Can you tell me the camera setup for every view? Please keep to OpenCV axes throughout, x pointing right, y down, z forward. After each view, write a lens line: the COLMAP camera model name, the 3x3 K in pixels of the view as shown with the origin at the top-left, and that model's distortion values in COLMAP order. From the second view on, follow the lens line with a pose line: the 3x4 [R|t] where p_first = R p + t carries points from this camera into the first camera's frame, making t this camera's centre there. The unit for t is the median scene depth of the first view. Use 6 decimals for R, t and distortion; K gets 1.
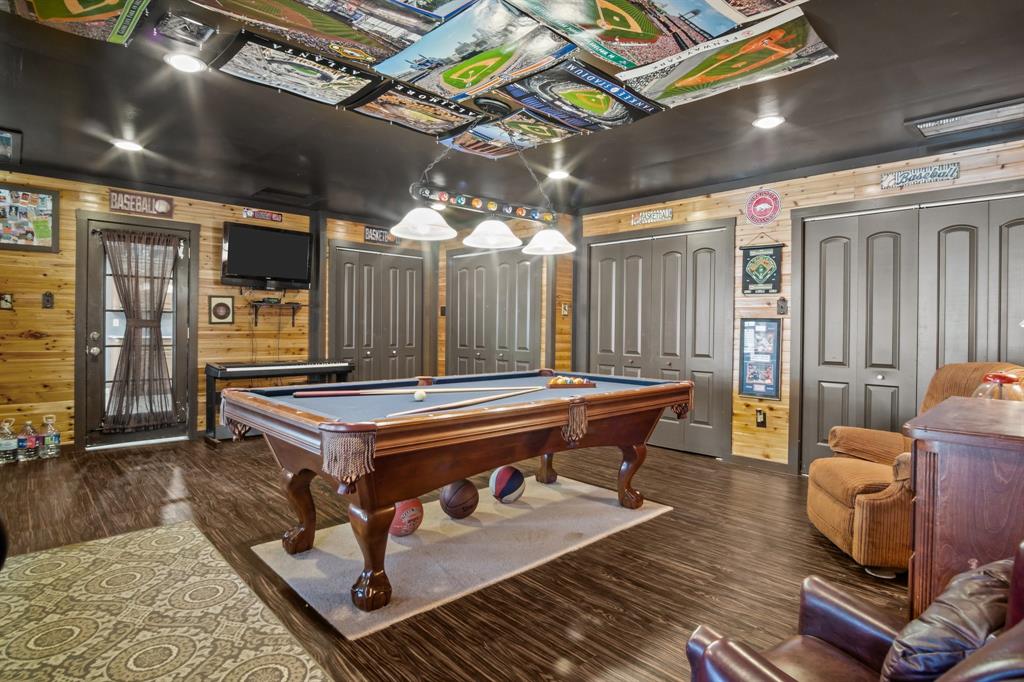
lens RADIAL K [[547.9, 0, 508.8], [0, 547.9, 325.4], [0, 0, 1]] dist [-0.023577, 0.002588]
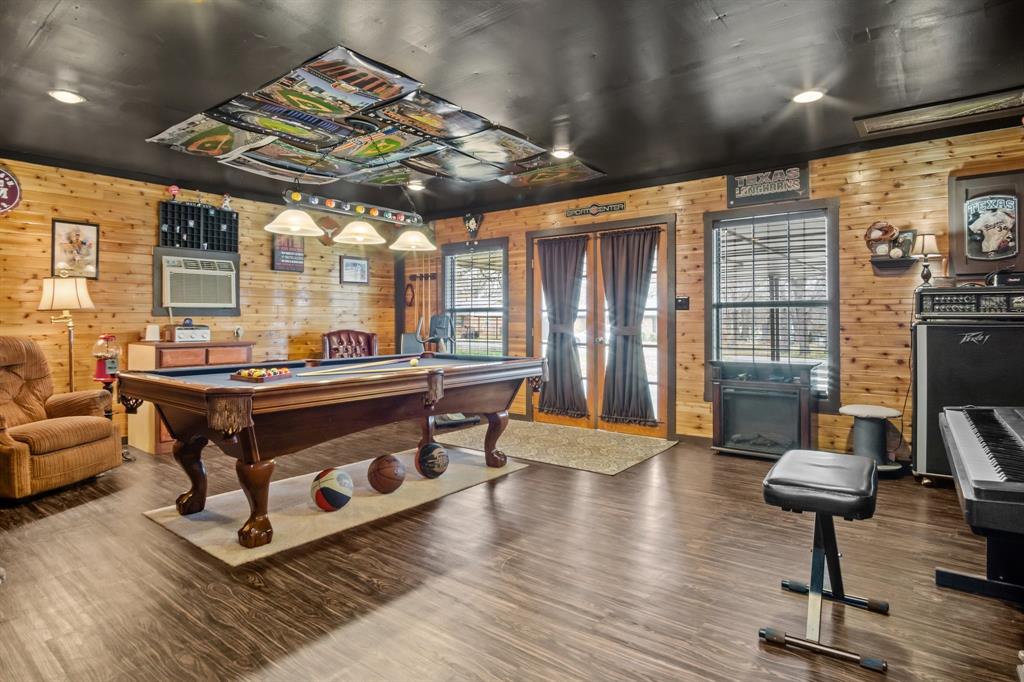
lens RADIAL K [[547.9, 0, 508.8], [0, 547.9, 325.4], [0, 0, 1]] dist [-0.023577, 0.002588]
pose [[-0.988140, -0.010403, -0.153205, -0.169902], [-0.011525, 0.999913, 0.006437, 0.017750], [0.153124, 0.008127, -0.988174, 2.255788]]
